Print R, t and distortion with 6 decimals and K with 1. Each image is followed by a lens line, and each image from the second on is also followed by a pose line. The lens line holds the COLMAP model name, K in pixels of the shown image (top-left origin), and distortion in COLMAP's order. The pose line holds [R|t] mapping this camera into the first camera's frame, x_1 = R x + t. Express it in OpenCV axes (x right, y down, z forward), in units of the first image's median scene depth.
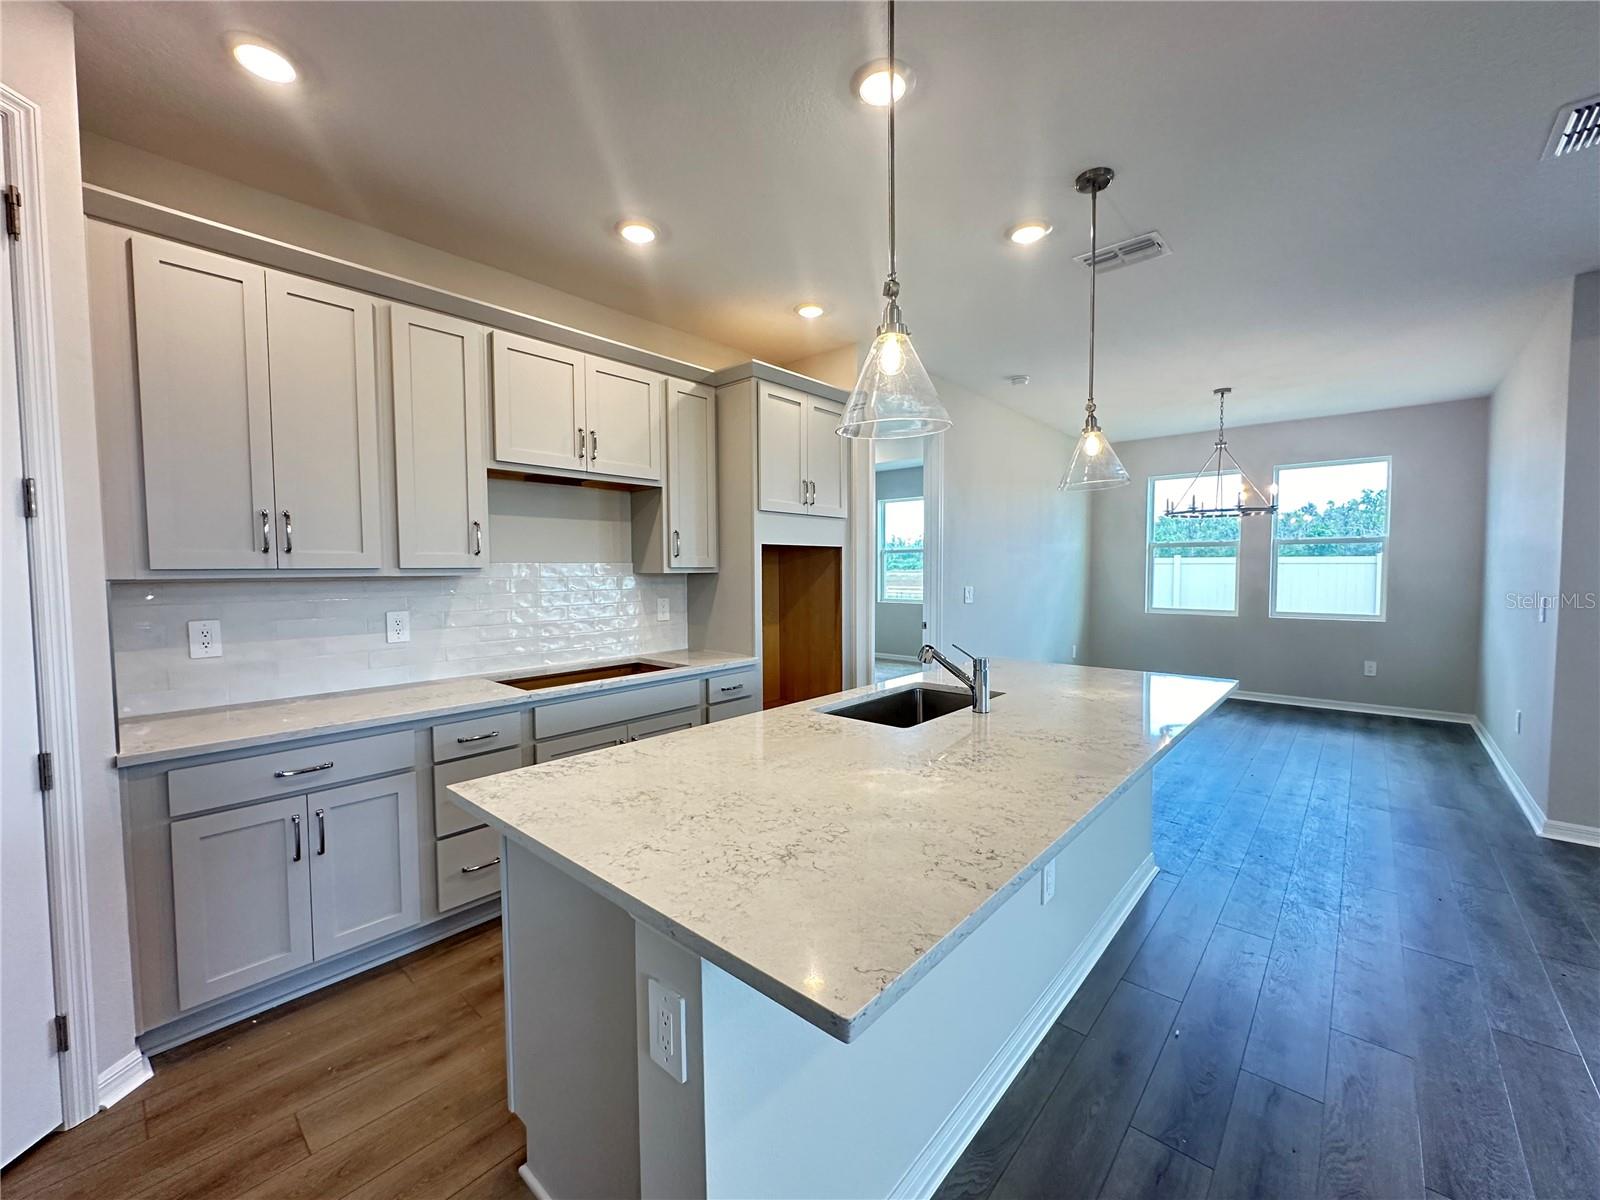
lens RADIAL K [[640.7, 0, 796.0], [0, 640.7, 598.8], [0, 0, 1]] dist [-0.003410, 0.000488]
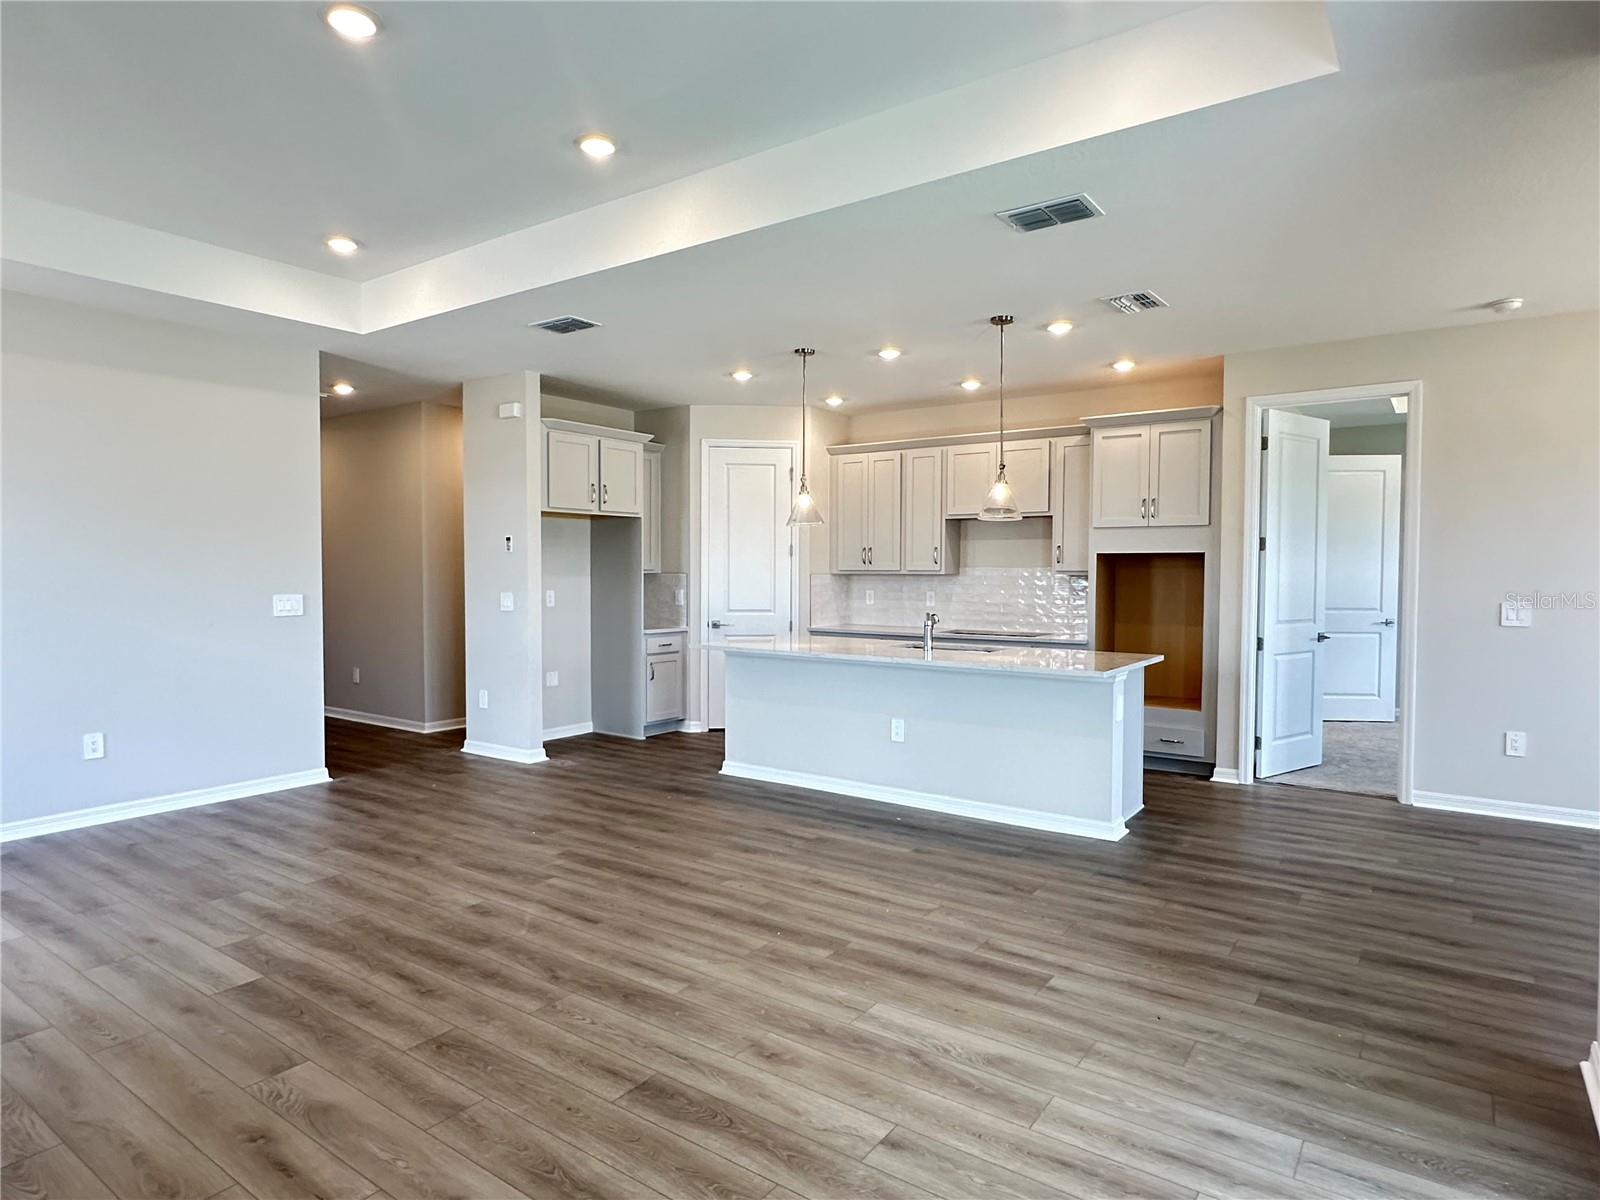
lens RADIAL K [[927.3, 0, 792.1], [0, 927.3, 606.0], [0, 0, 1]] dist [-0.003769, 0.003285]
pose [[0.103296, 0.045150, -0.993625, 1.927125], [-0.051365, 0.997878, 0.040003, -0.024642], [0.993323, 0.046906, 0.105396, 0.218005]]
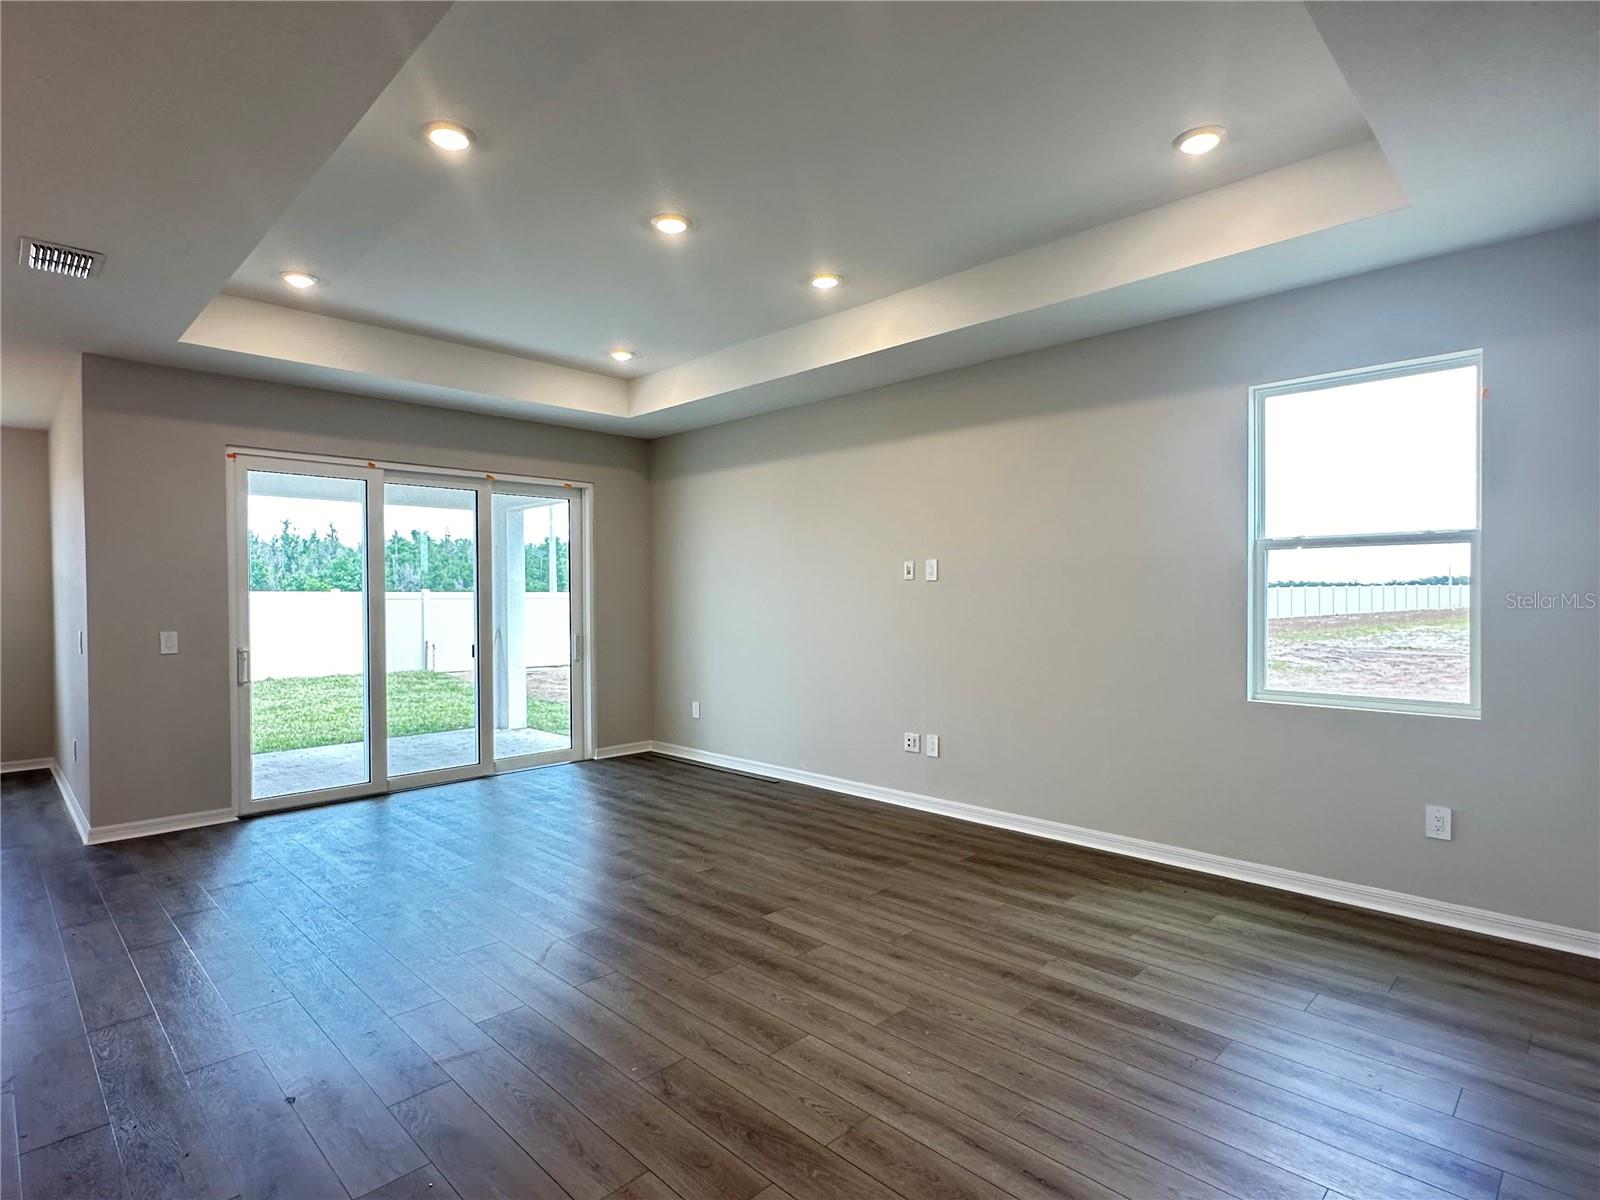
lens RADIAL K [[836.2, 0, 791.4], [0, 836.2, 609.8], [0, 0, 1]] dist [-0.001566, -0.000257]
pose [[0.060988, -0.014819, 0.998029, -0.219027], [0.056846, 0.998318, 0.011349, 0.013552], [-0.996518, 0.056041, 0.061727, -0.354167]]
